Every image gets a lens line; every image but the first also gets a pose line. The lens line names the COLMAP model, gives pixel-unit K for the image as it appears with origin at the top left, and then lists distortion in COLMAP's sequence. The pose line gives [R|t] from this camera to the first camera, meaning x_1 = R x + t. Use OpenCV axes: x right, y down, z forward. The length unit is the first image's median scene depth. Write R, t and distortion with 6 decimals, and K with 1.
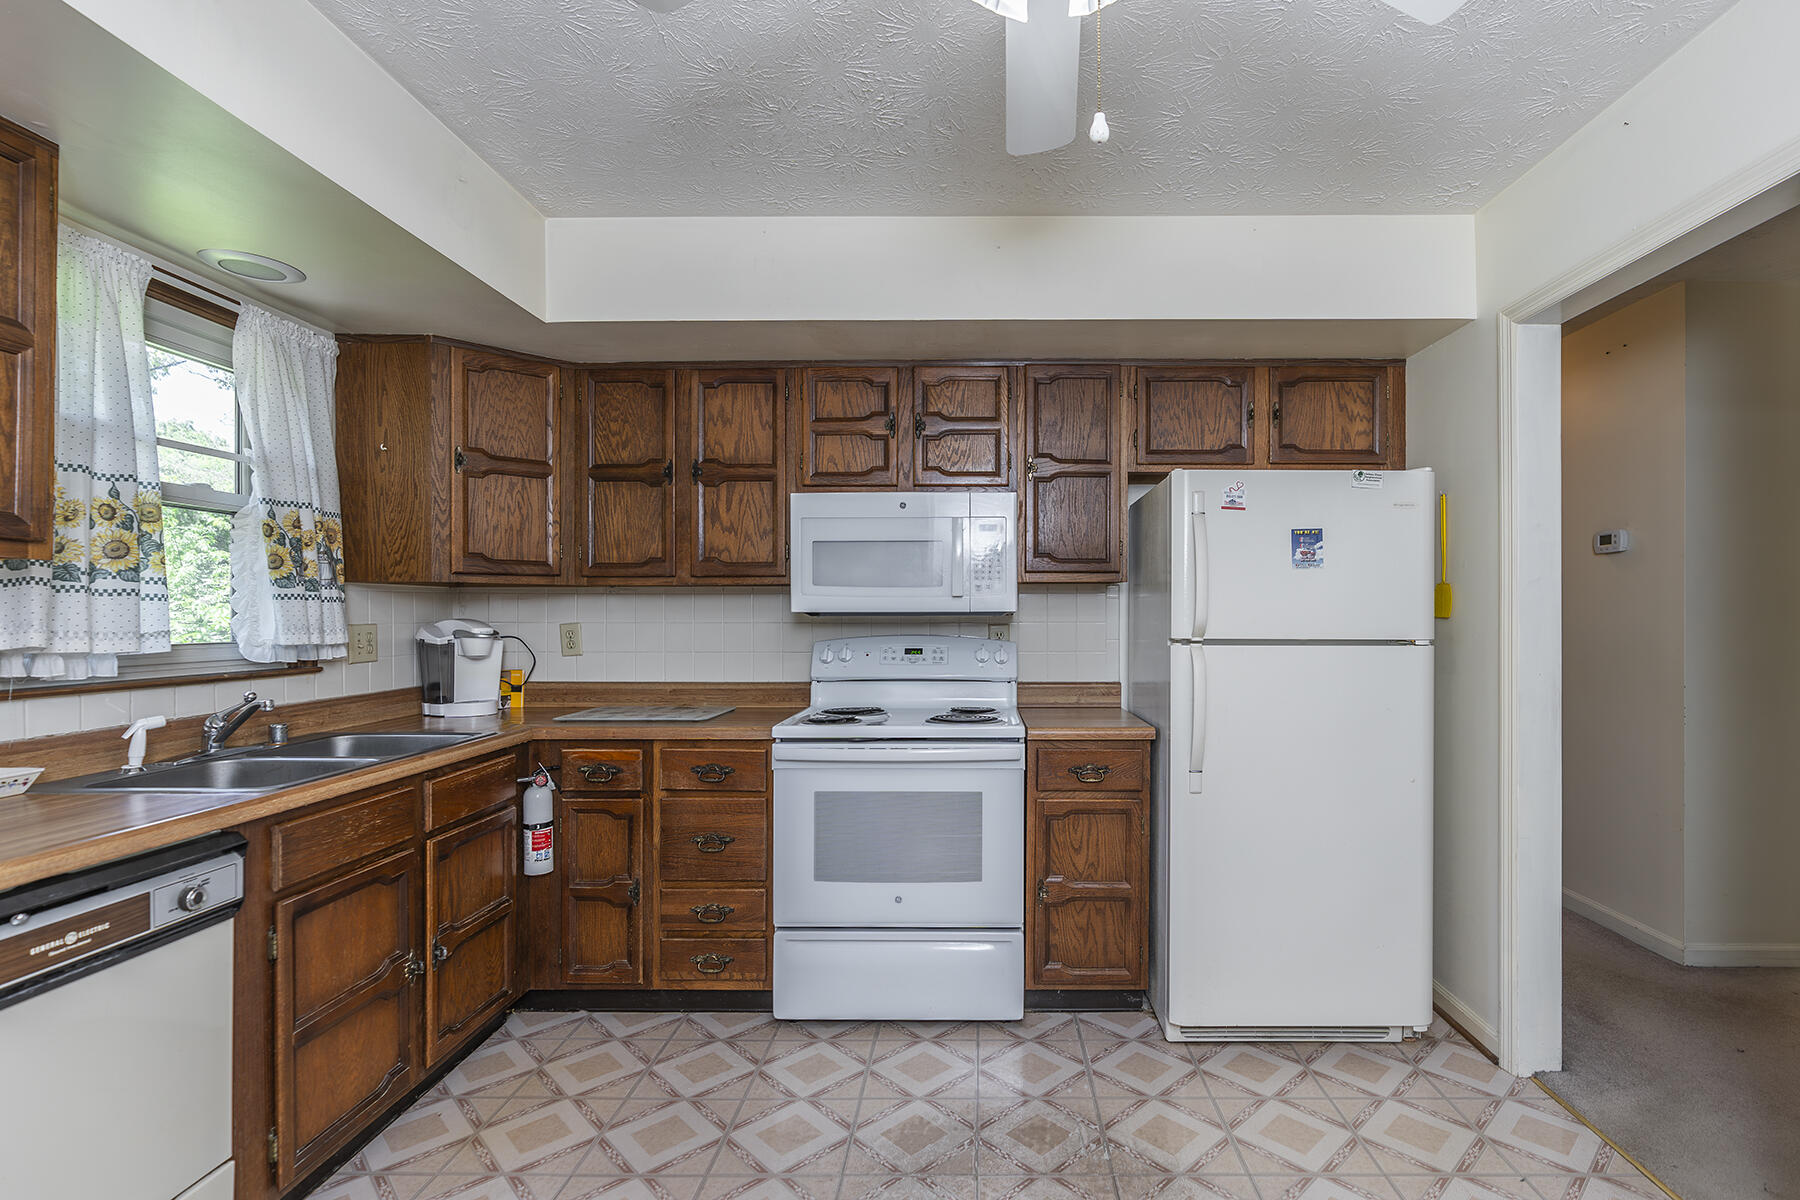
lens RADIAL K [[843.7, 0, 978.3], [0, 843.7, 614.2], [0, 0, 1]] dist [0.000818, 0.000145]
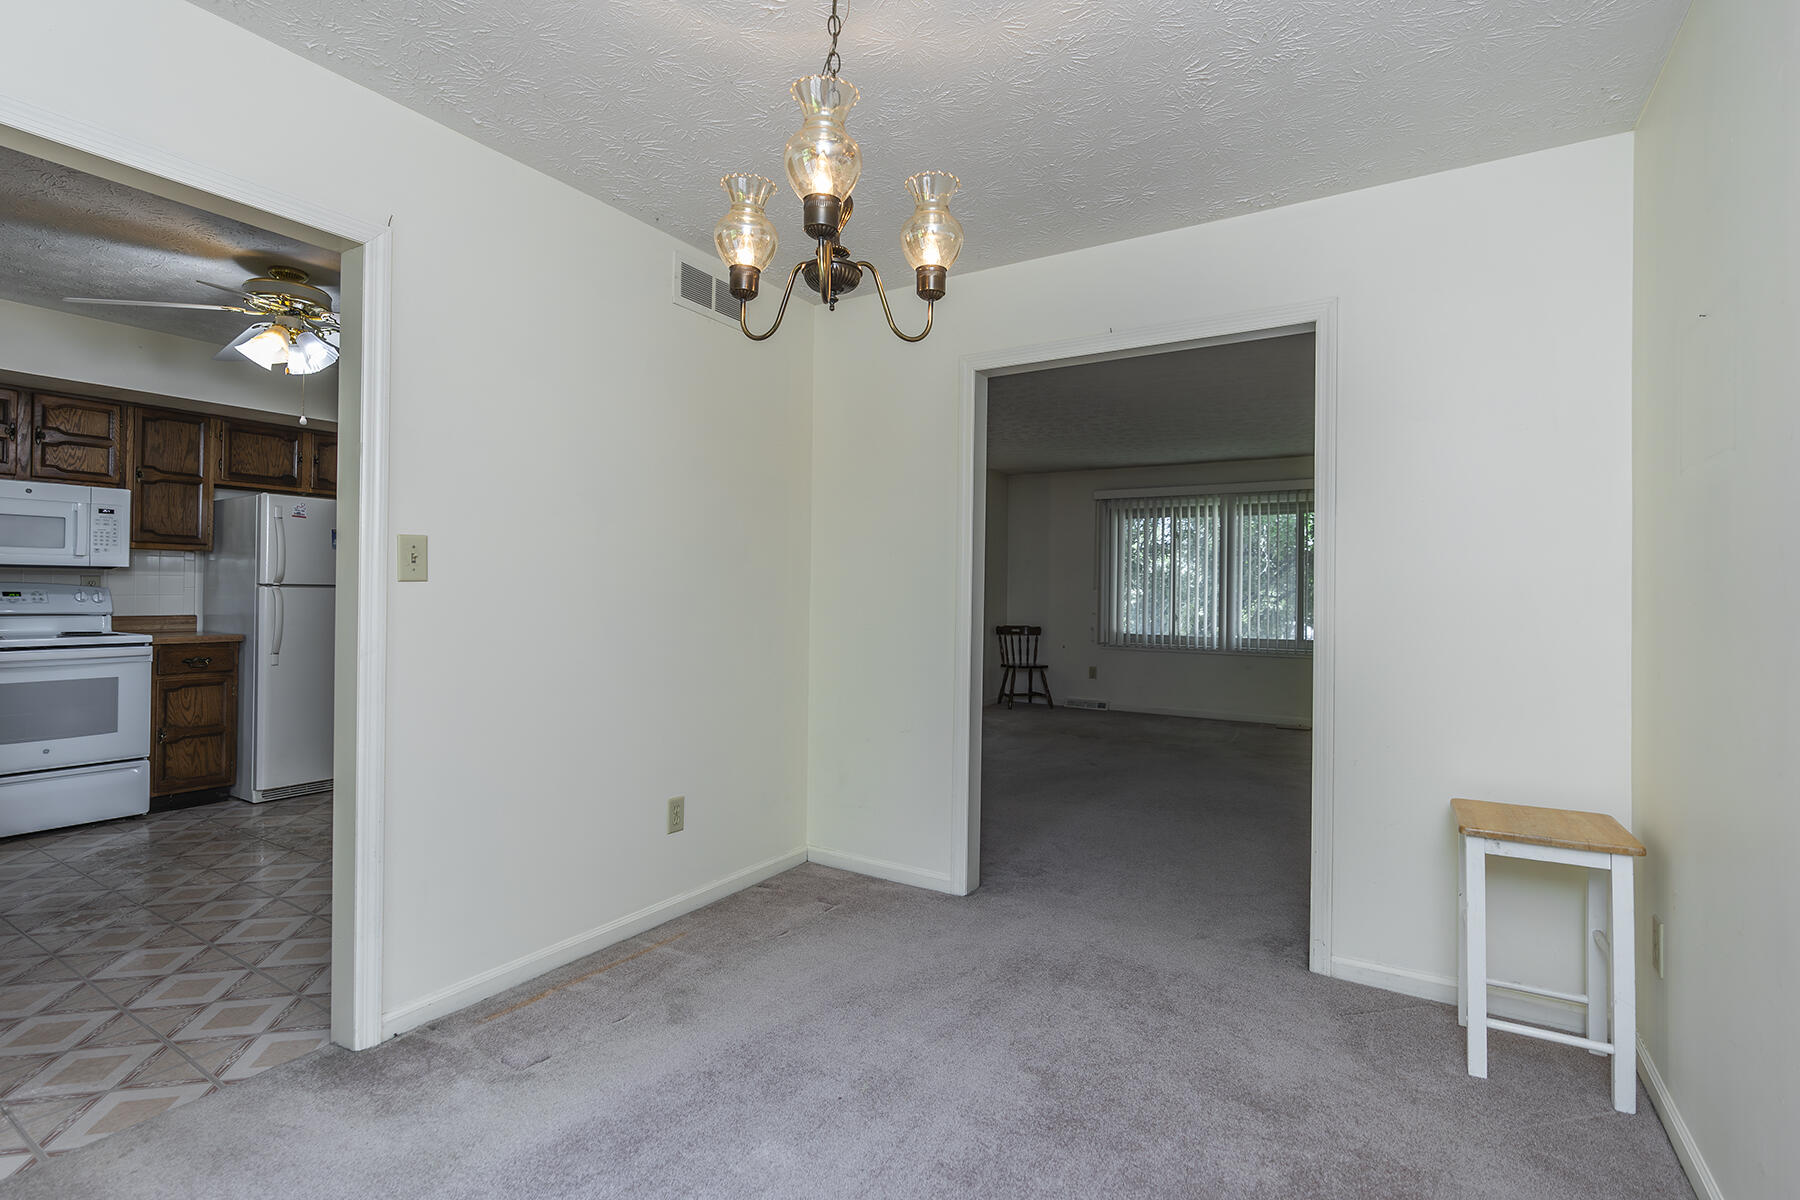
lens RADIAL K [[841.8, 0, 898.9], [0, 841.8, 588.2], [0, 0, 1]] dist [-0.000311, 0.000182]
pose [[0.523301, 0.008296, 0.852108, -0.576289], [-0.011559, 0.999930, -0.002636, 0.025928], [-0.852070, -0.008470, 0.523360, -1.098501]]
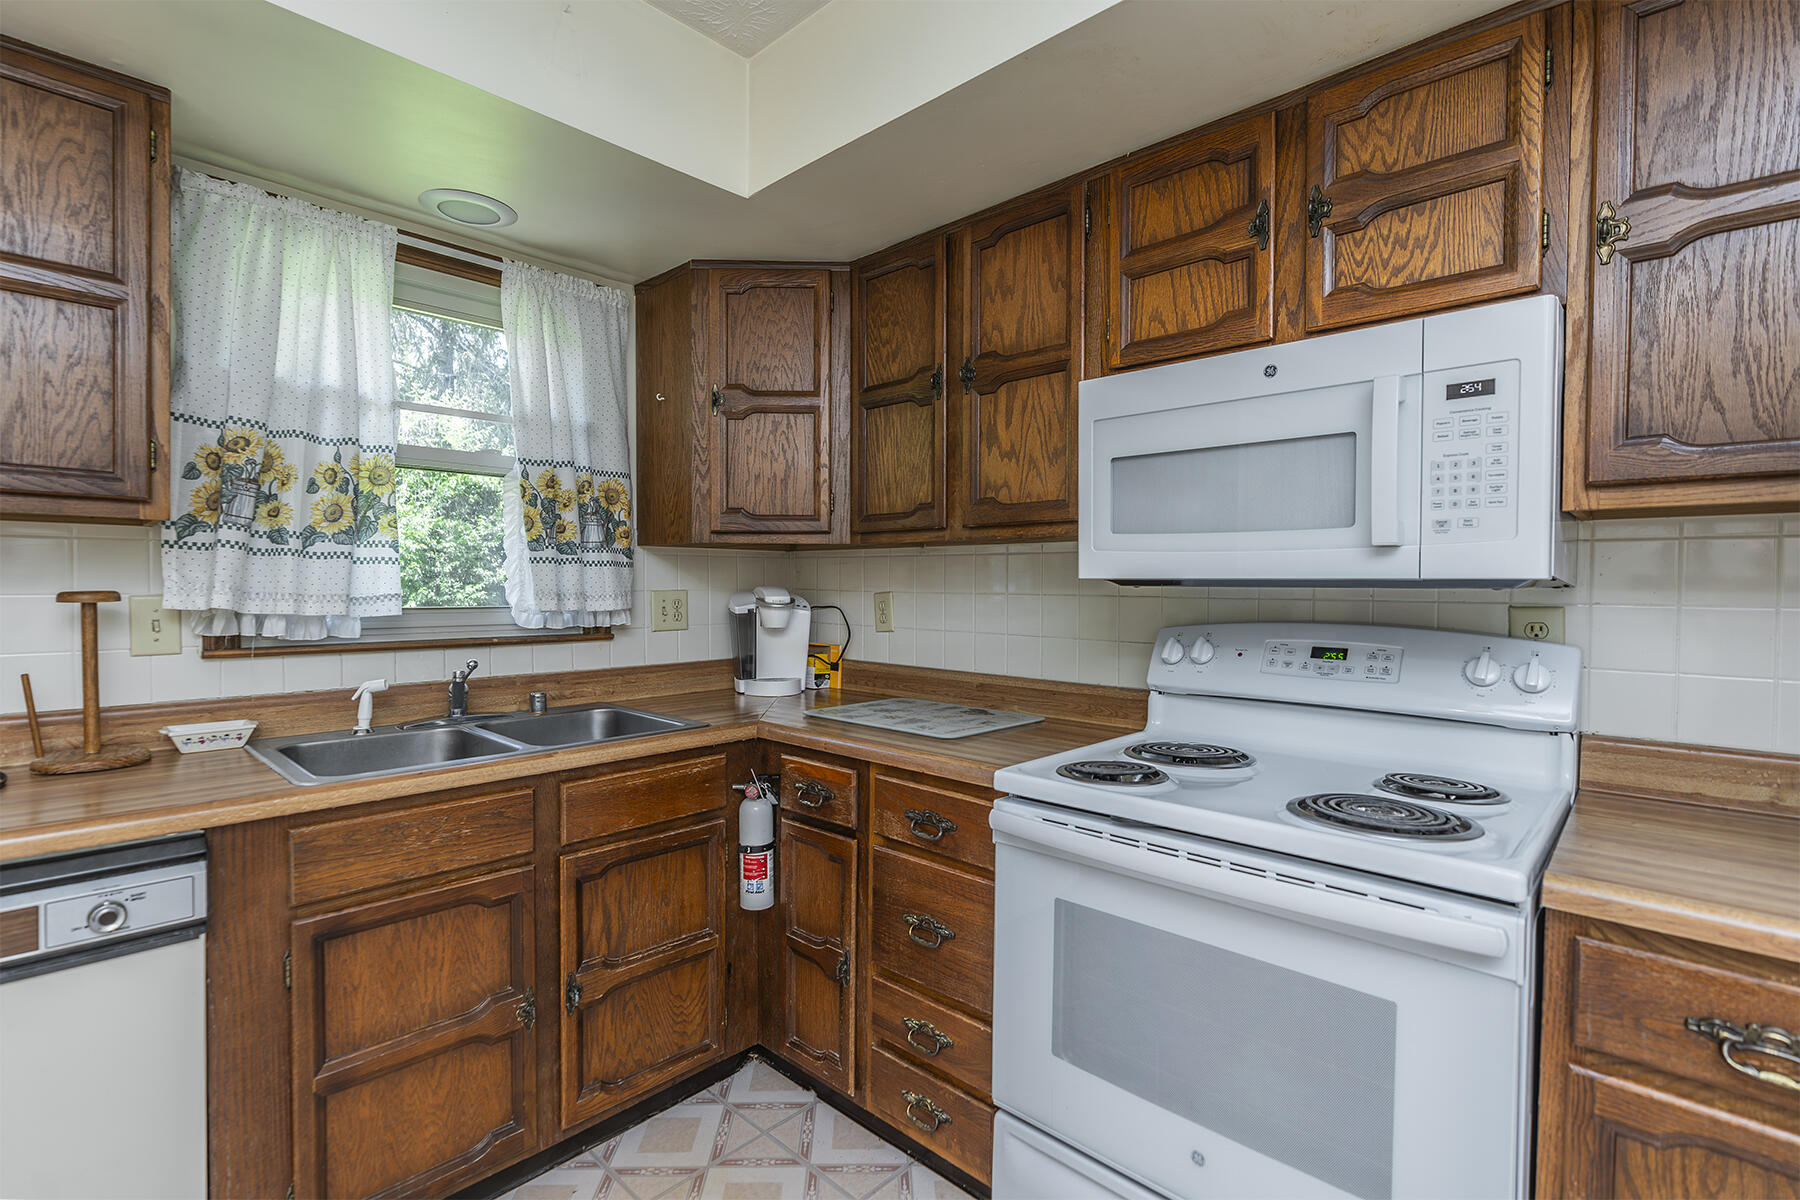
lens RADIAL K [[824.1, 0, 900.0], [0, 824.1, 600.0], [0, 0, 1]] dist [-0.004148, 0.000087]
pose [[0.725319, 0.019958, -0.688123, 0.101345], [-0.007015, 0.999742, 0.021602, 0.000963], [0.688377, -0.010841, 0.725272, 0.518630]]
